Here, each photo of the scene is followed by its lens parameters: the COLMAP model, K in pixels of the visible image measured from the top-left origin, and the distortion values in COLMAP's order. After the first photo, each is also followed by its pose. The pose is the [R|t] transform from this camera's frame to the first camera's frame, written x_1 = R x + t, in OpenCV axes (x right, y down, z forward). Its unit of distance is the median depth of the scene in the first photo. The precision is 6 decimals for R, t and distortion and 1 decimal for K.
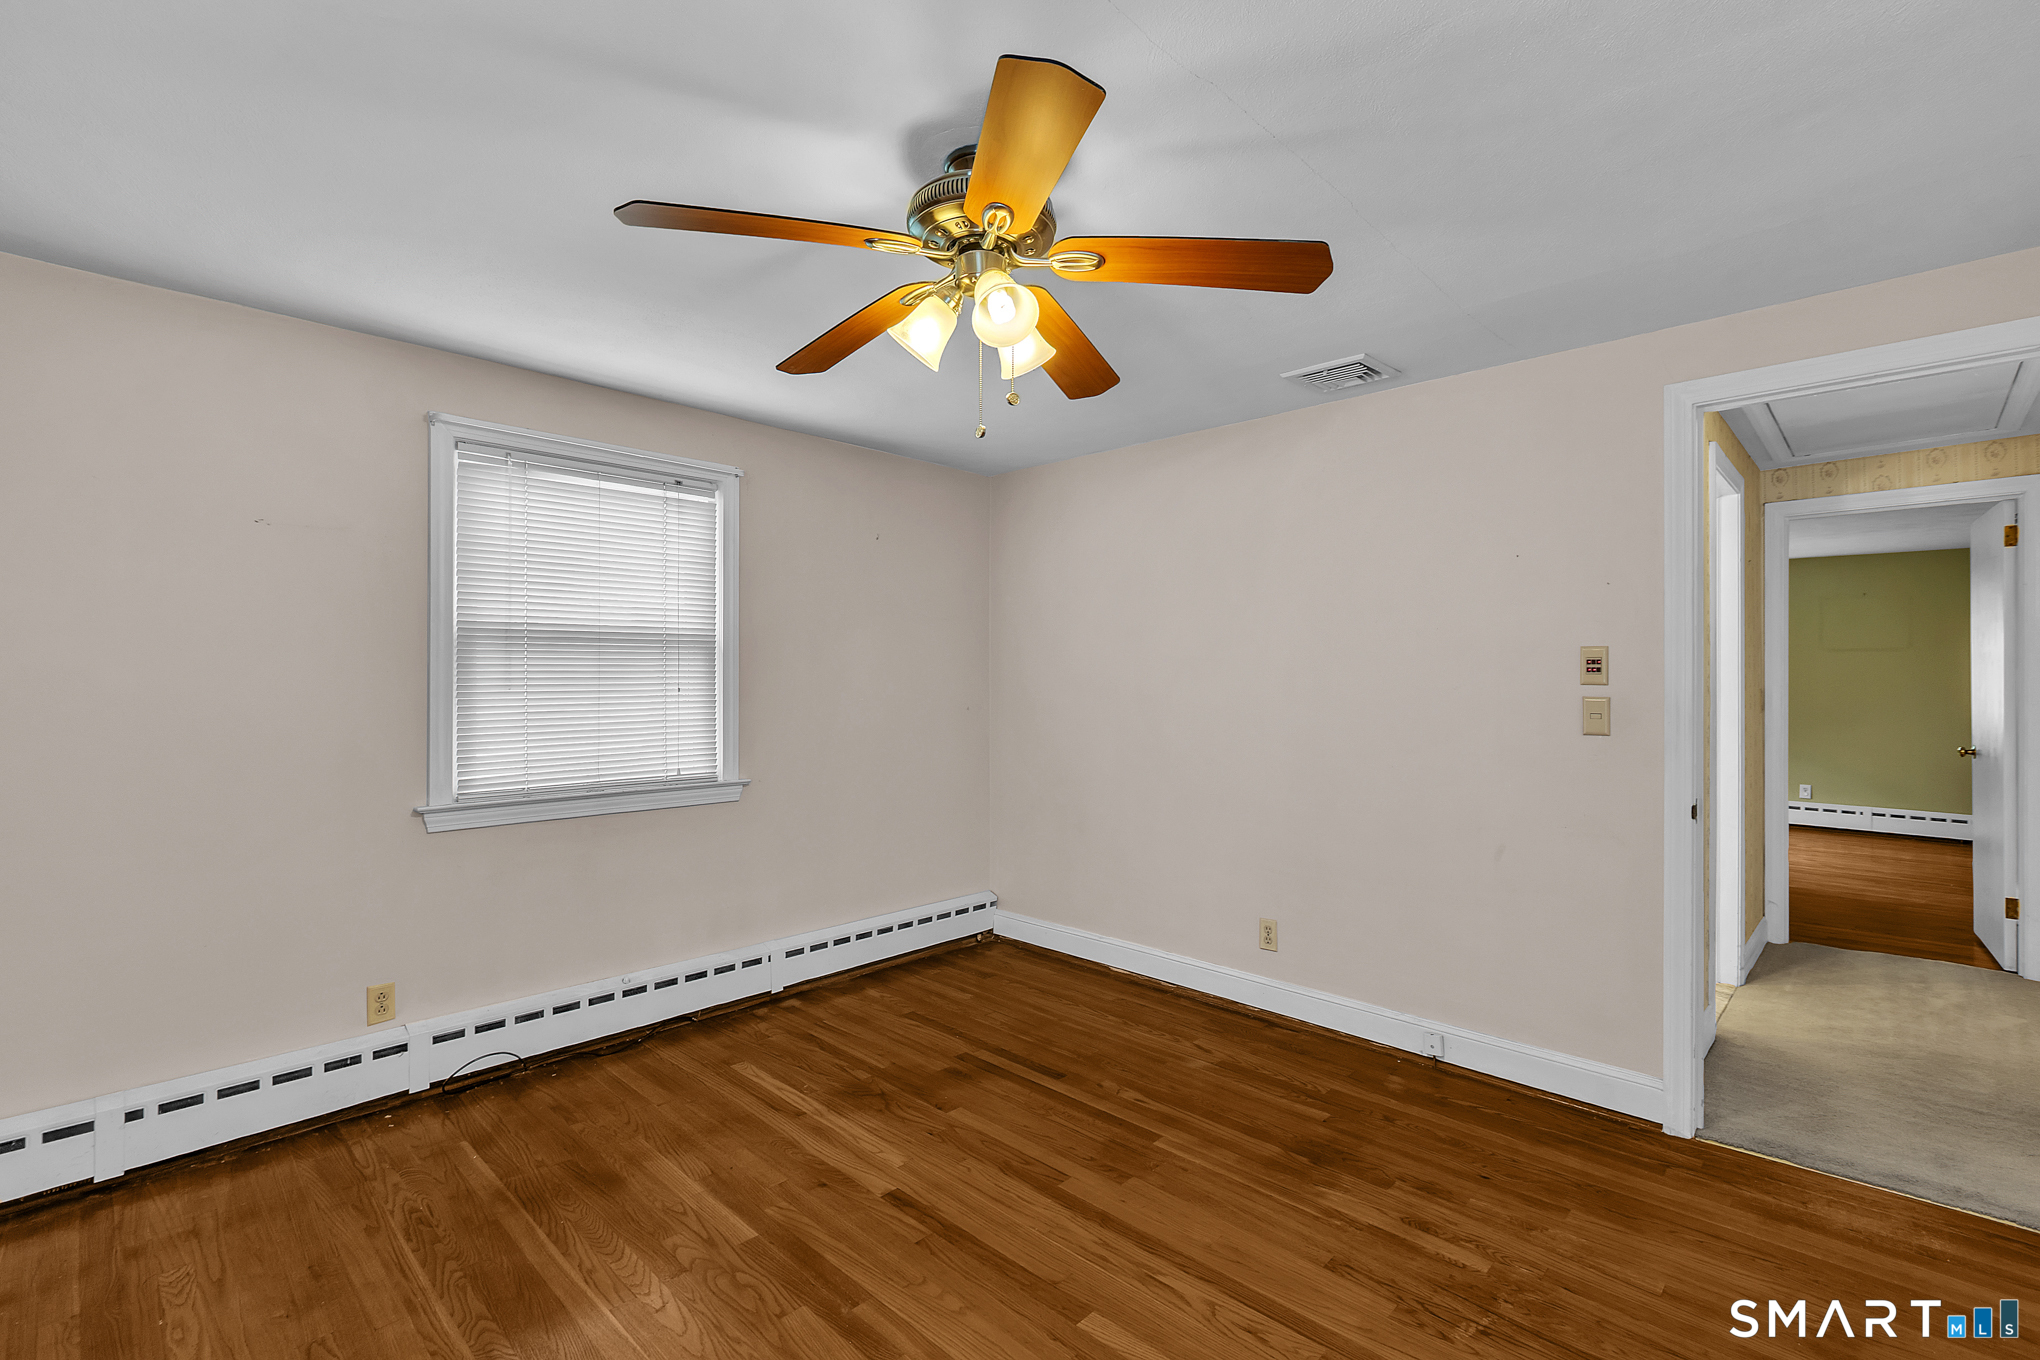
lens RADIAL K [[921.0, 0, 1014.2], [0, 921.0, 683.6], [0, 0, 1]] dist [0.000638, -0.000343]
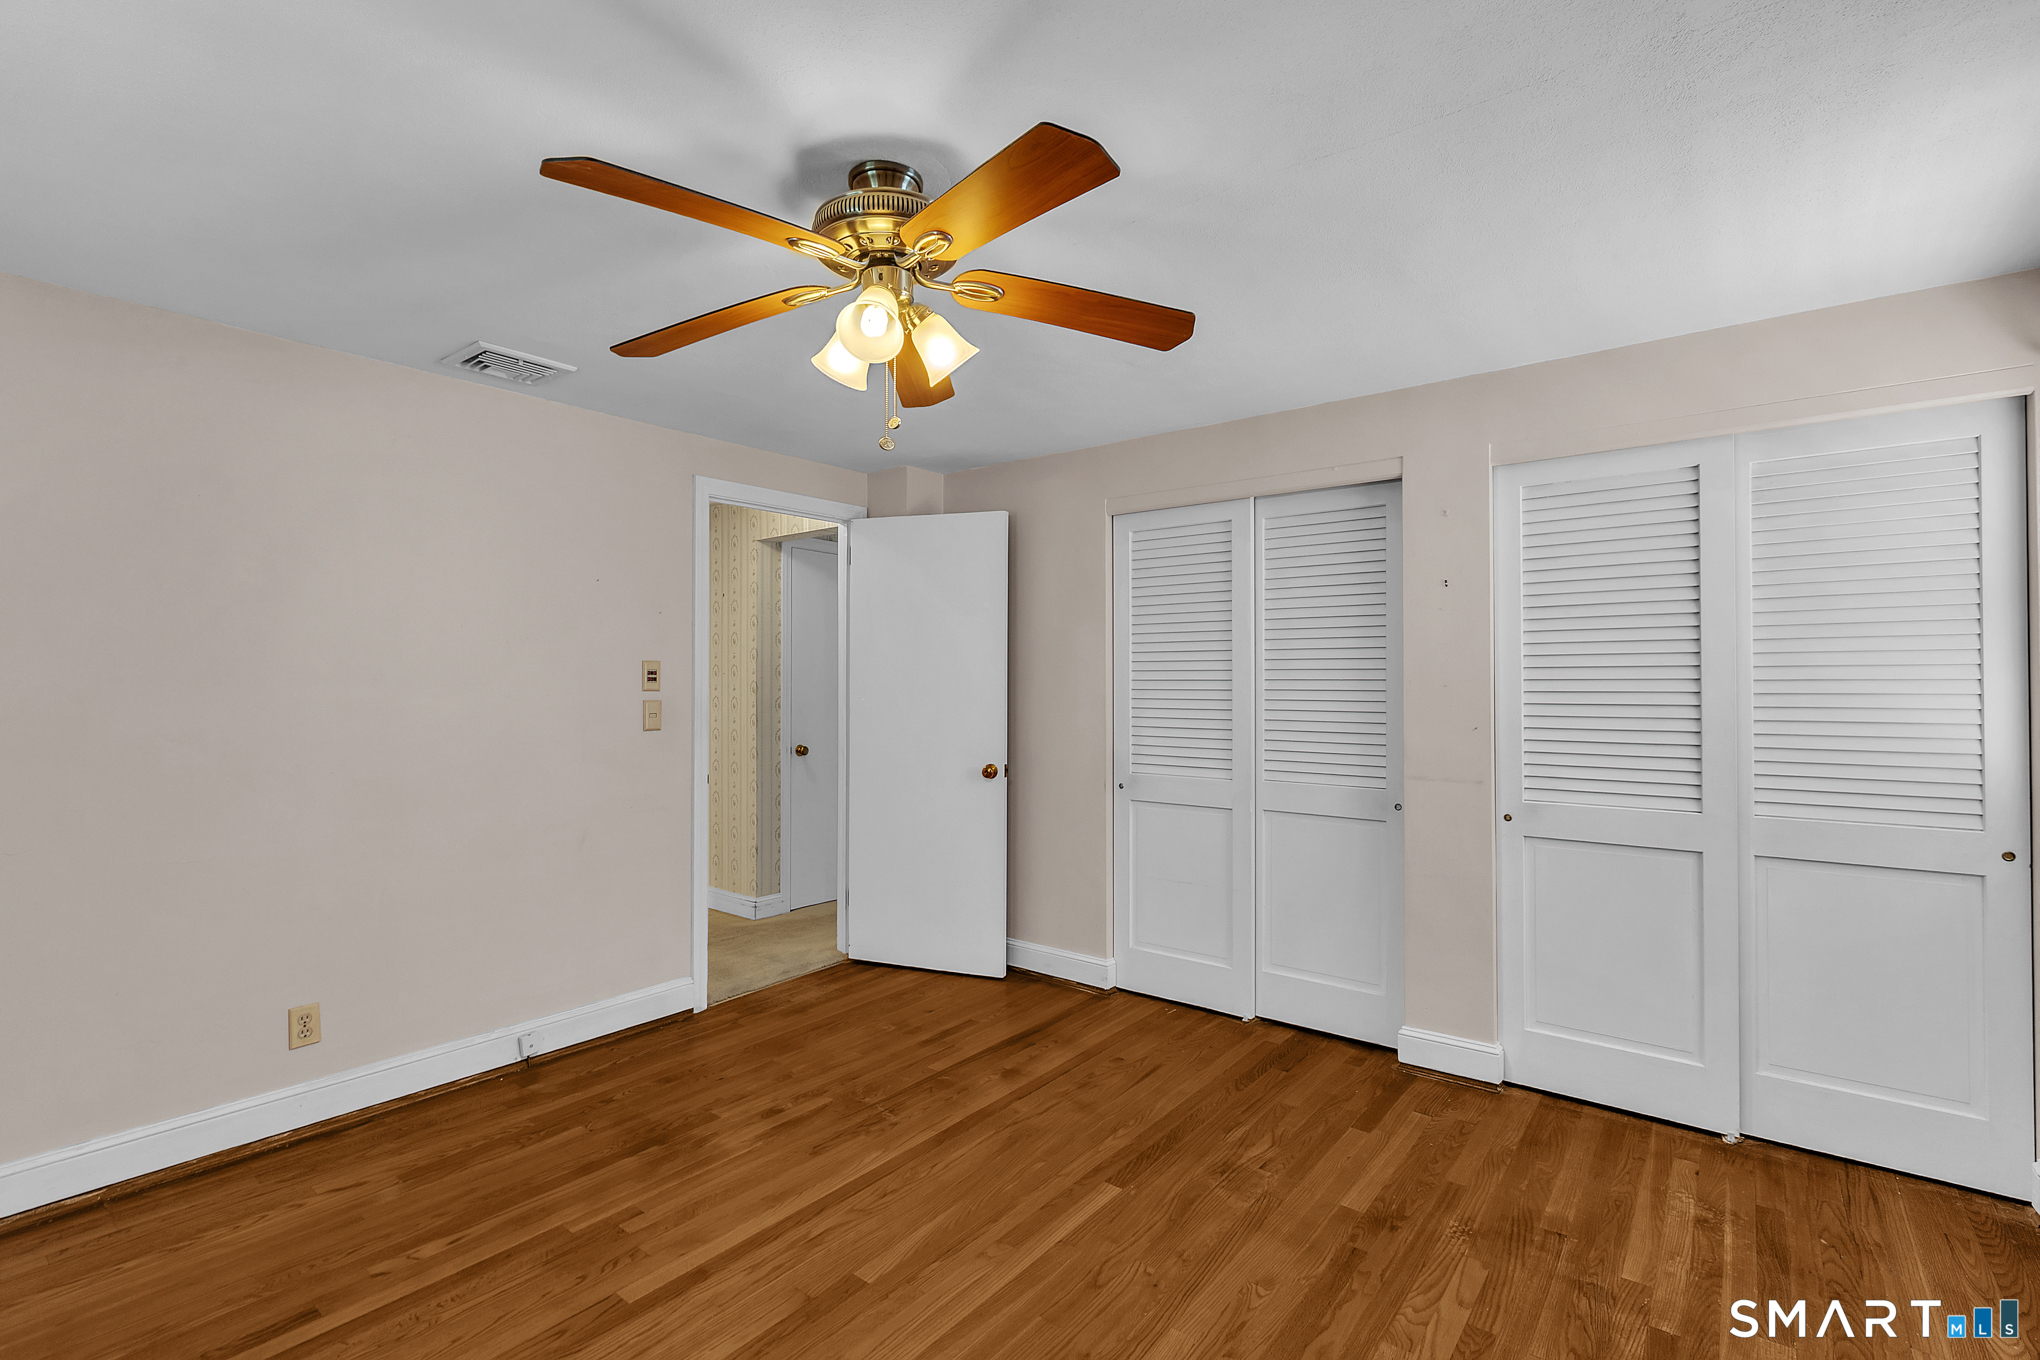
lens RADIAL K [[921.0, 0, 1014.2], [0, 921.0, 683.6], [0, 0, 1]] dist [0.000638, -0.000343]
pose [[-0.102151, -0.001350, 0.994768, -0.674481], [0.010632, 0.999940, 0.002449, -0.006396], [-0.994712, 0.010827, -0.102131, 0.615055]]
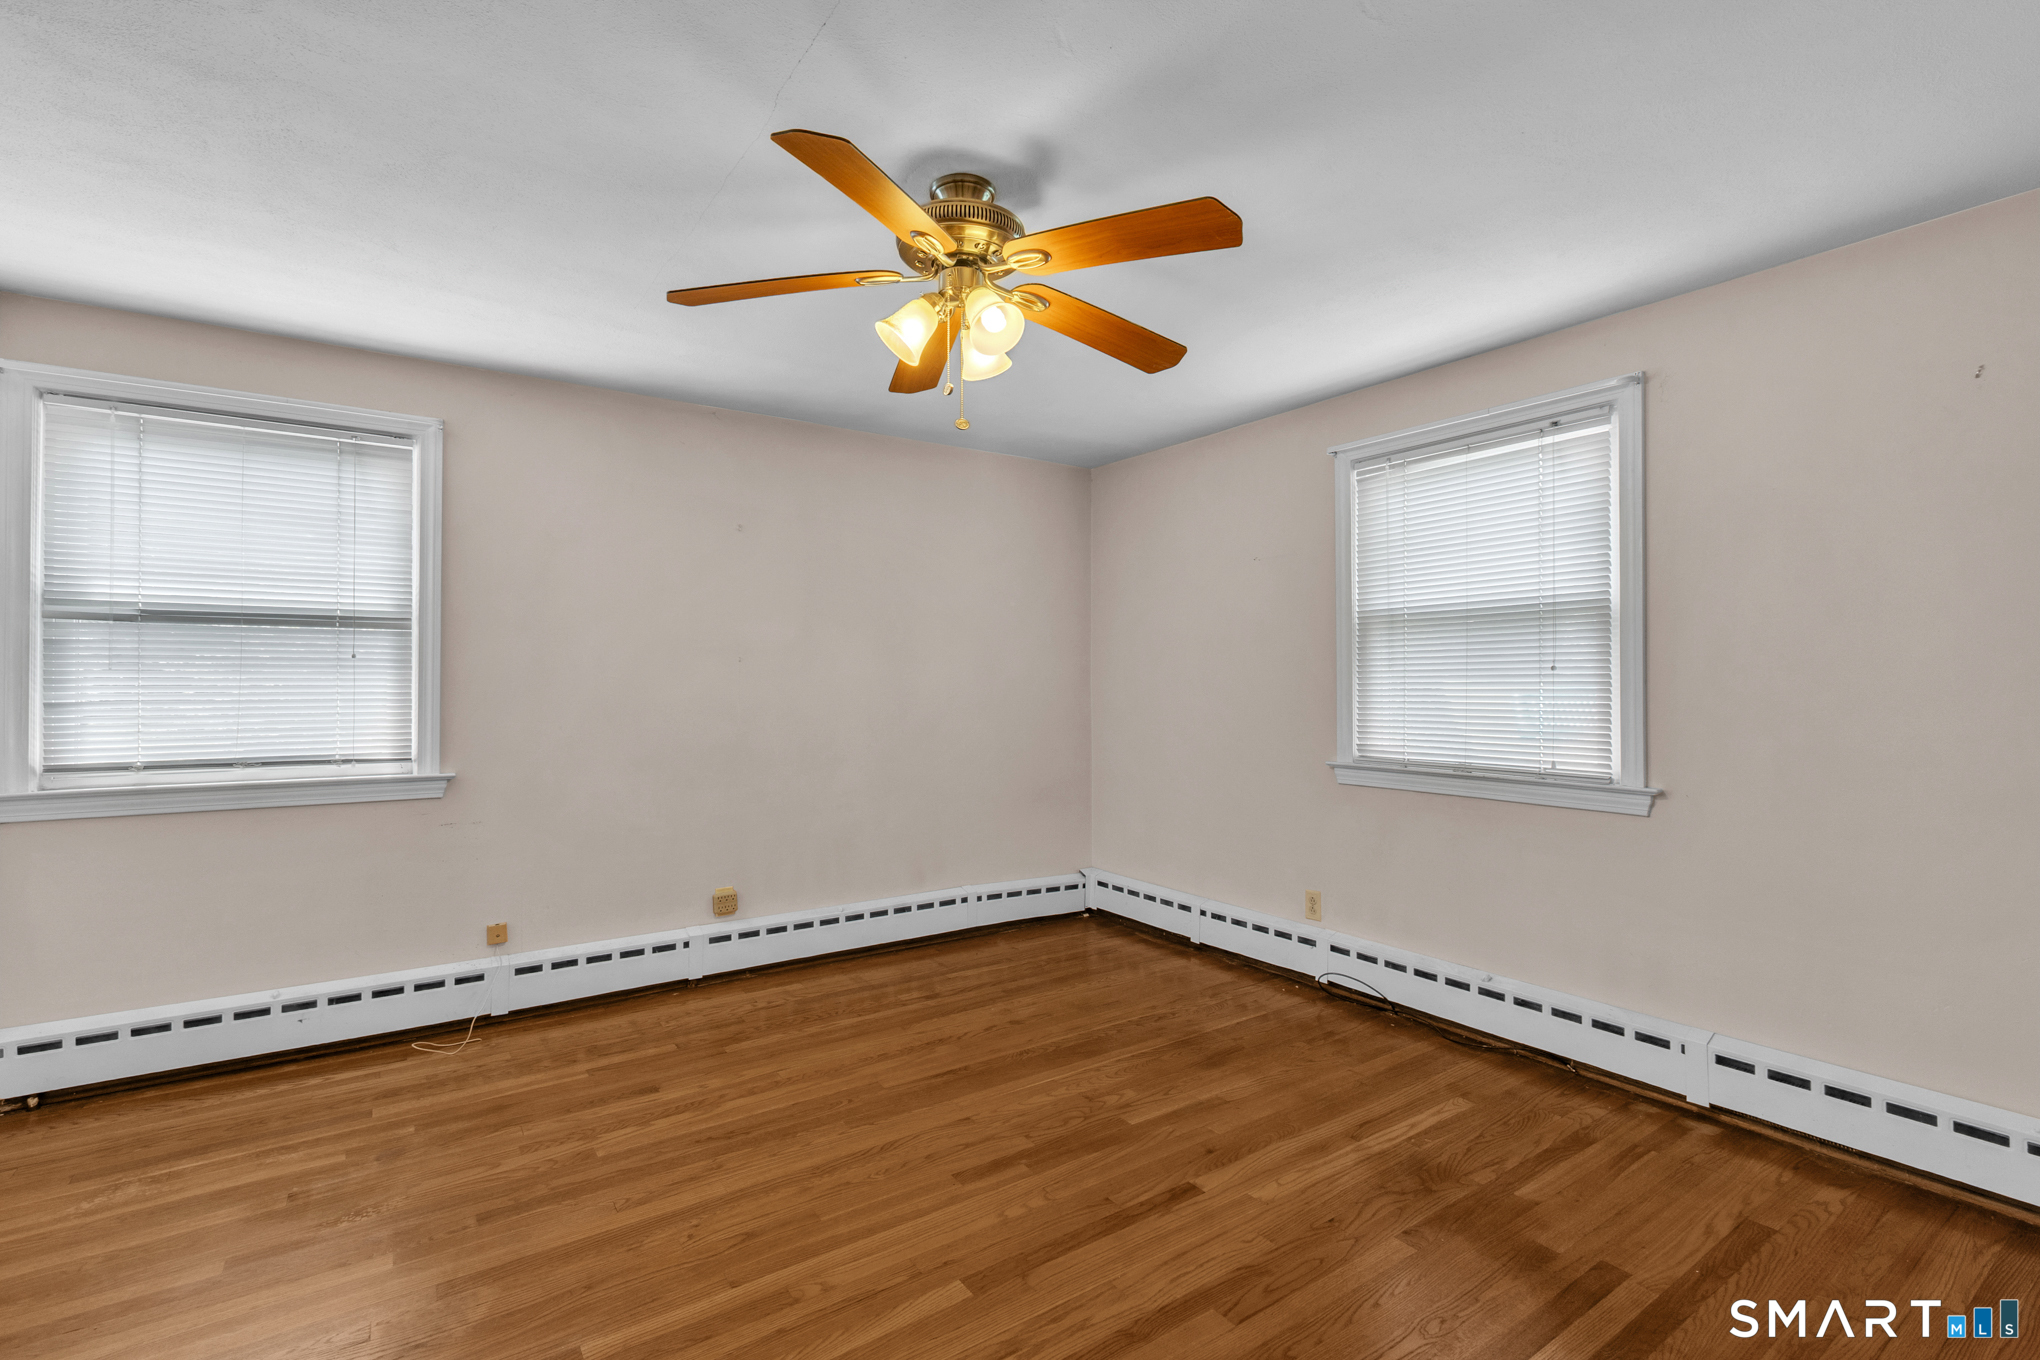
lens RADIAL K [[921.0, 0, 1014.2], [0, 921.0, 683.6], [0, 0, 1]] dist [0.000638, -0.000343]
pose [[-0.201810, -0.001351, -0.979424, 0.681677], [-0.010783, 0.999942, 0.000842, 0.031036], [0.979365, 0.010731, -0.201813, 0.825155]]
